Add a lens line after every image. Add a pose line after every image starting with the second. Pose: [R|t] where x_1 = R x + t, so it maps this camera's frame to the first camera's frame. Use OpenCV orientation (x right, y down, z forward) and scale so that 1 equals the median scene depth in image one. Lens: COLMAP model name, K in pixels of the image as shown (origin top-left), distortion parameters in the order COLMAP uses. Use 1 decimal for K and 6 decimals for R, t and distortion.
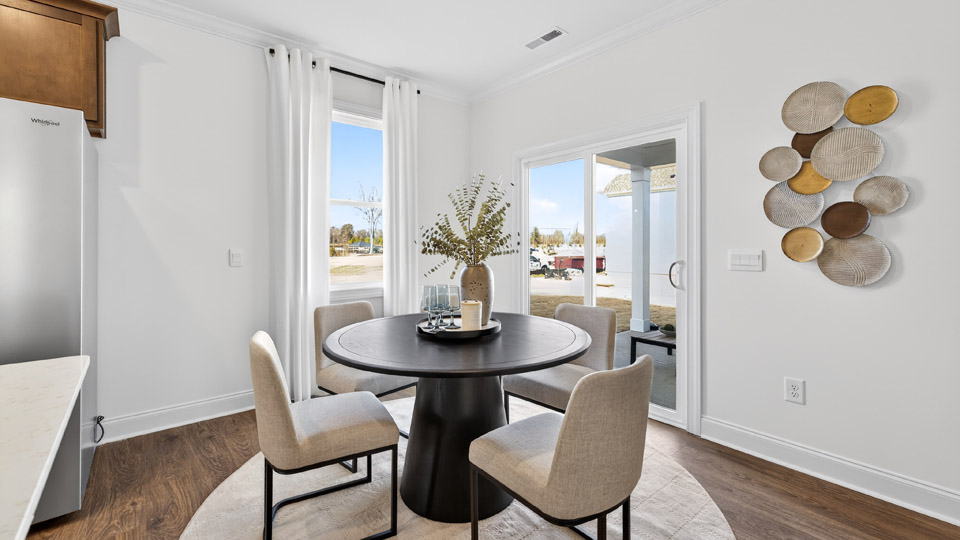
lens RADIAL K [[401.0, 0, 476.9], [0, 401.0, 244.9], [0, 0, 1]] dist [-0.000159, -0.000109]
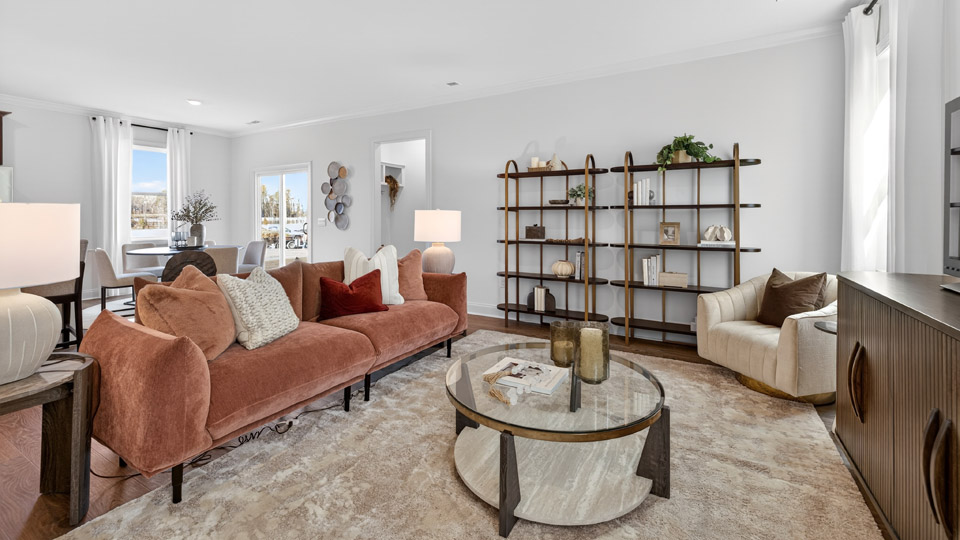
lens RADIAL K [[399.8, 0, 482.2], [0, 399.8, 214.8], [0, 0, 1]] dist [0.002072, 0.000272]
pose [[0.936159, 0.003144, 0.351562, 0.803008], [-0.002281, 0.999993, -0.002869, -0.008108], [-0.351569, 0.001884, 0.936160, -2.081301]]
